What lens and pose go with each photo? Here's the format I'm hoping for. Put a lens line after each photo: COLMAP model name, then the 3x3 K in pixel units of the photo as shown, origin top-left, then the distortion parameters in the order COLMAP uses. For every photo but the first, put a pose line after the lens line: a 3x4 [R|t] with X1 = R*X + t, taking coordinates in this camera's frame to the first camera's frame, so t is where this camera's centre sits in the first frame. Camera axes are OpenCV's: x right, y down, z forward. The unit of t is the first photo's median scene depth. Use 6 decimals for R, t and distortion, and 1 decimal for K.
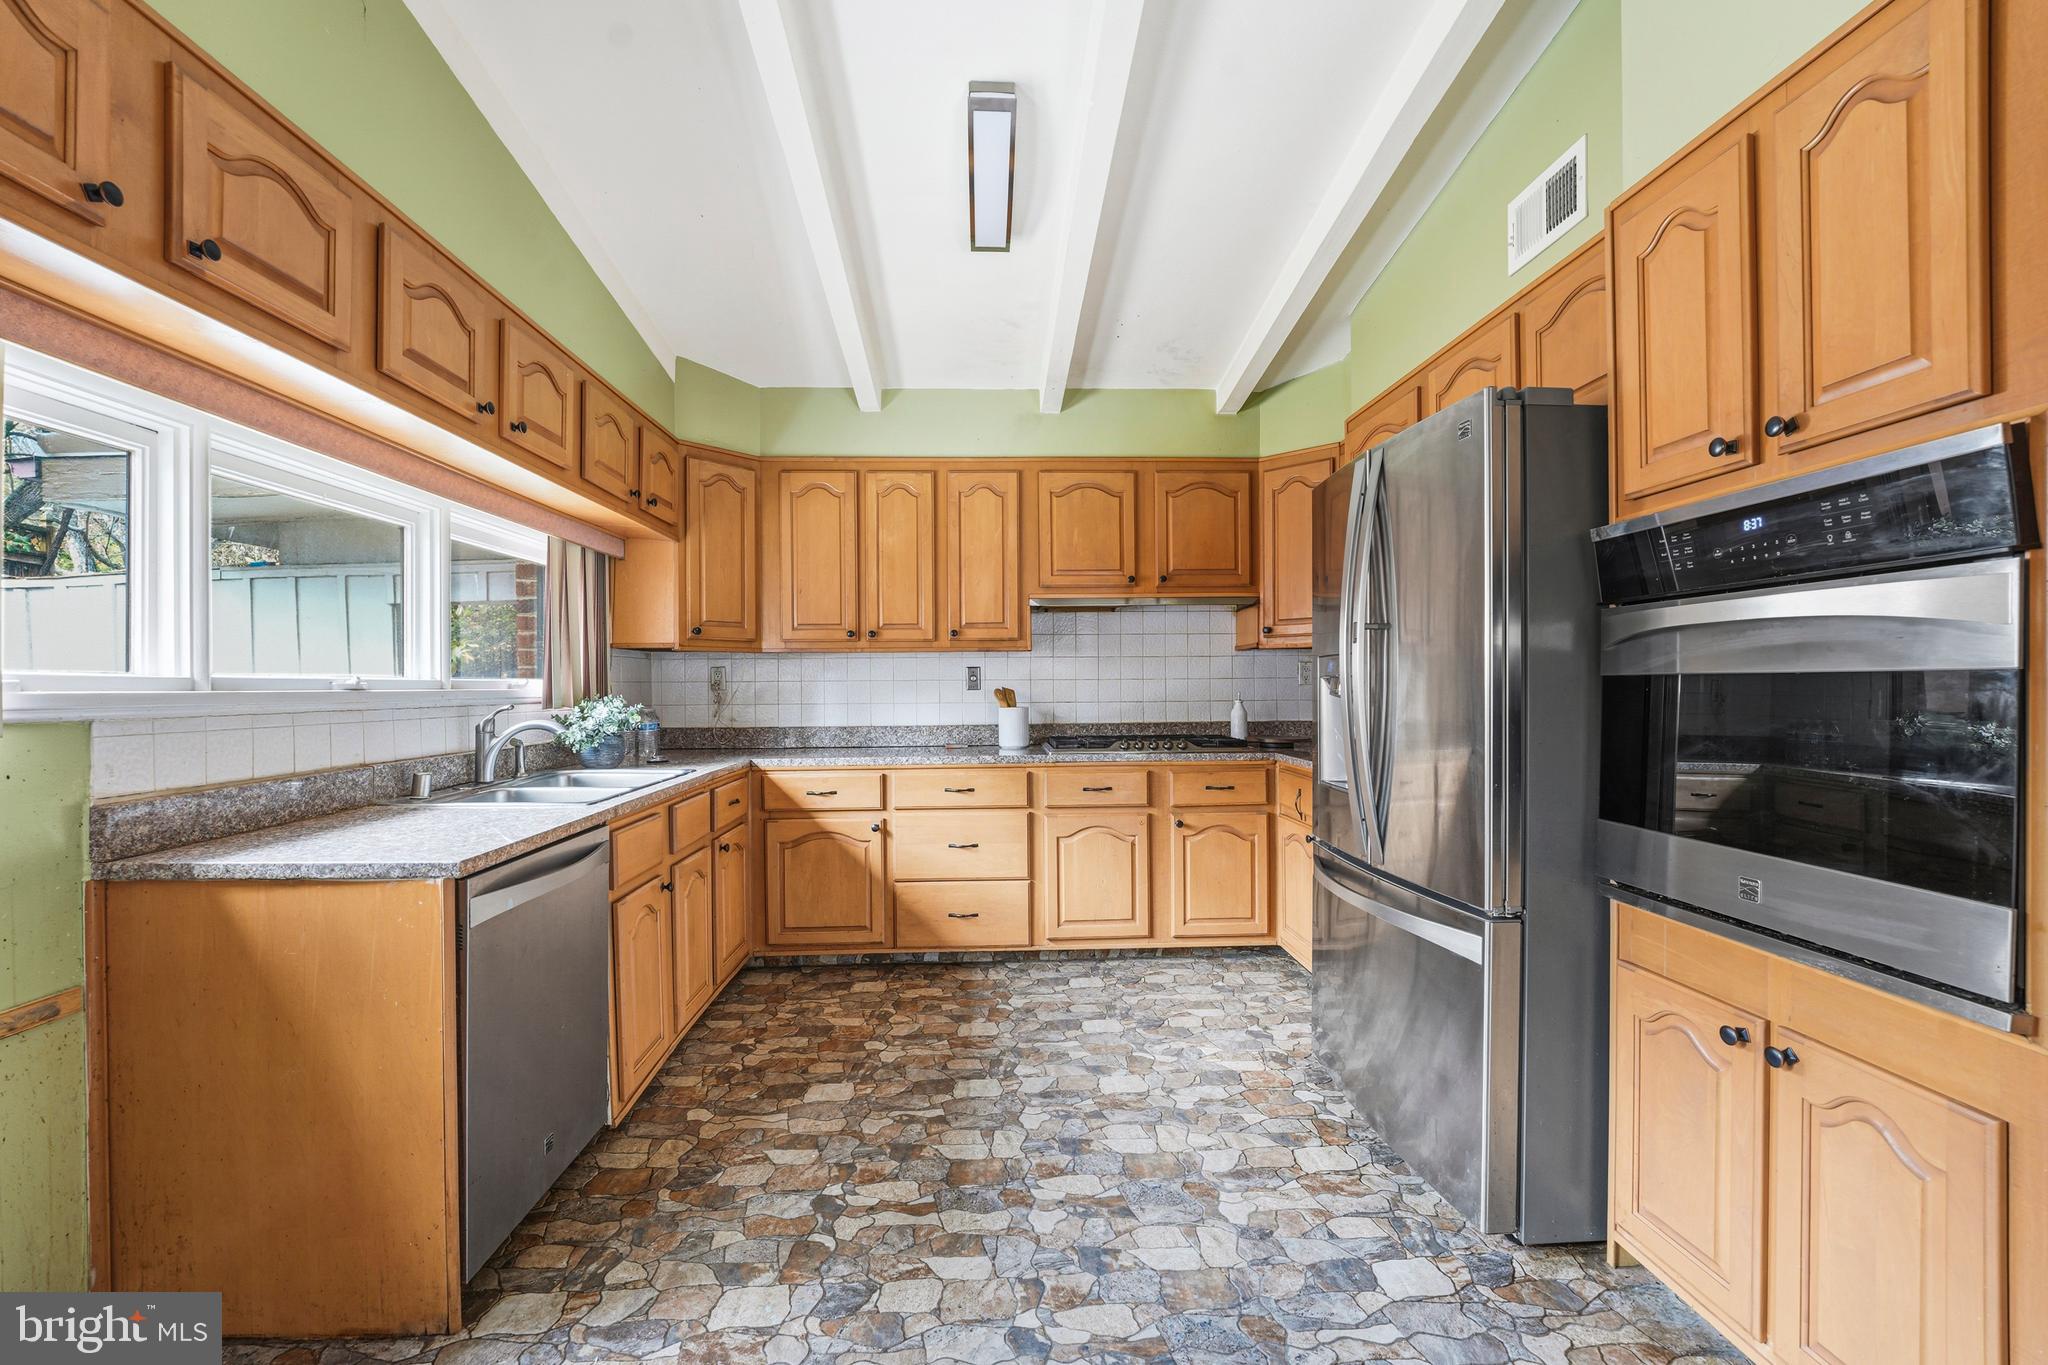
lens RADIAL K [[852.2, 0, 1018.5], [0, 852.2, 684.8], [0, 0, 1]] dist [-0.005050, -0.000087]
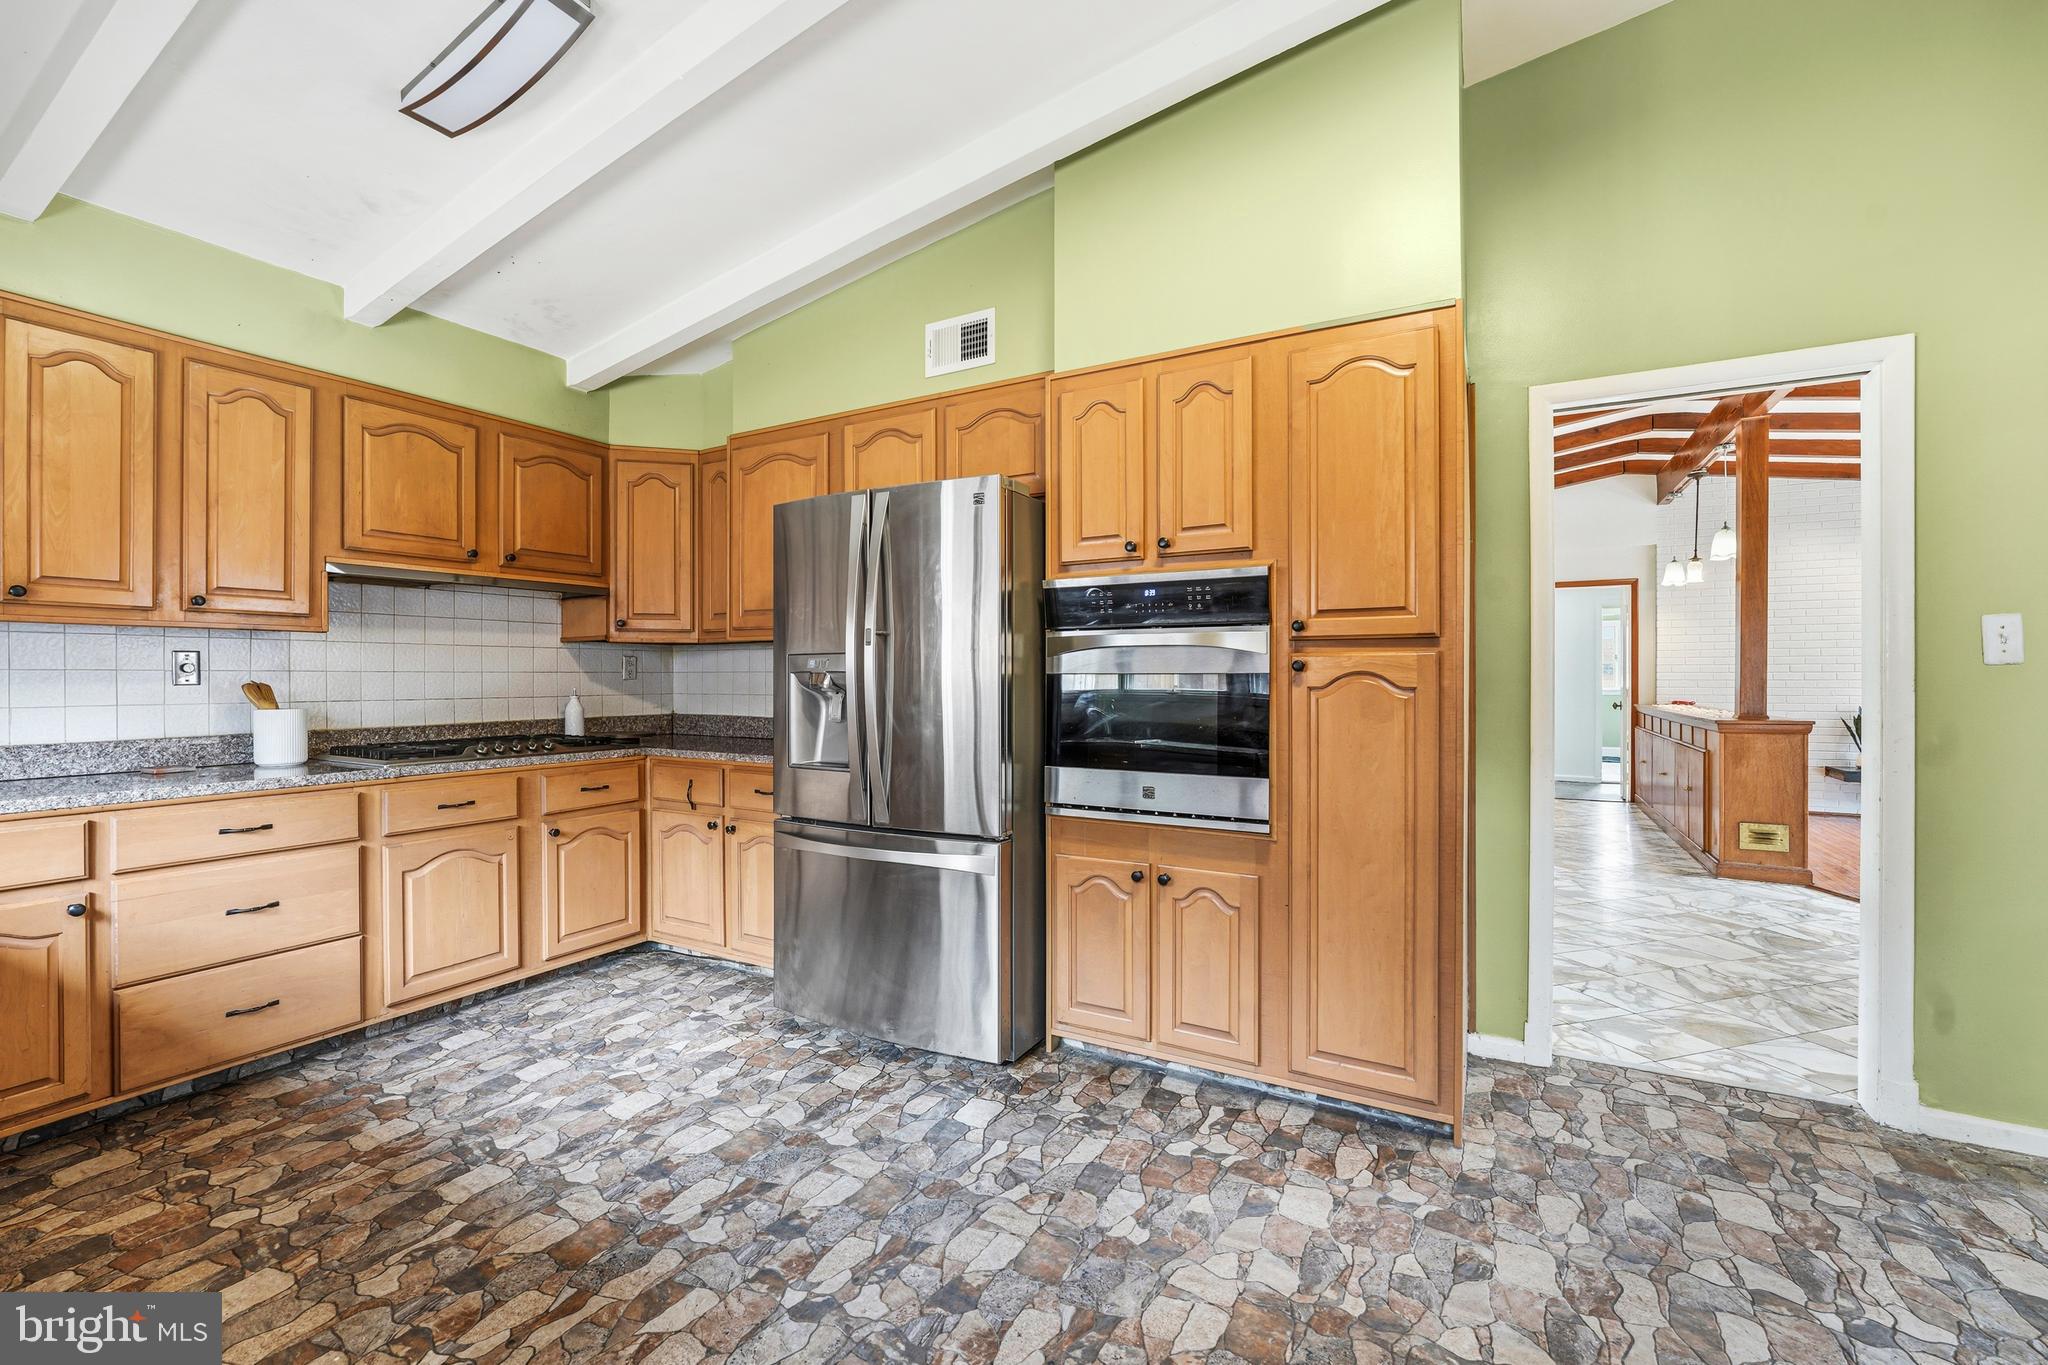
lens RADIAL K [[858.9, 0, 1020.0], [0, 858.9, 673.1], [0, 0, 1]] dist [-0.001236, 0.000020]
pose [[0.536189, 0.010480, 0.844033, -0.341166], [-0.003398, 0.999942, -0.010258, 0.001432], [-0.844091, 0.002632, 0.536193, 0.099147]]
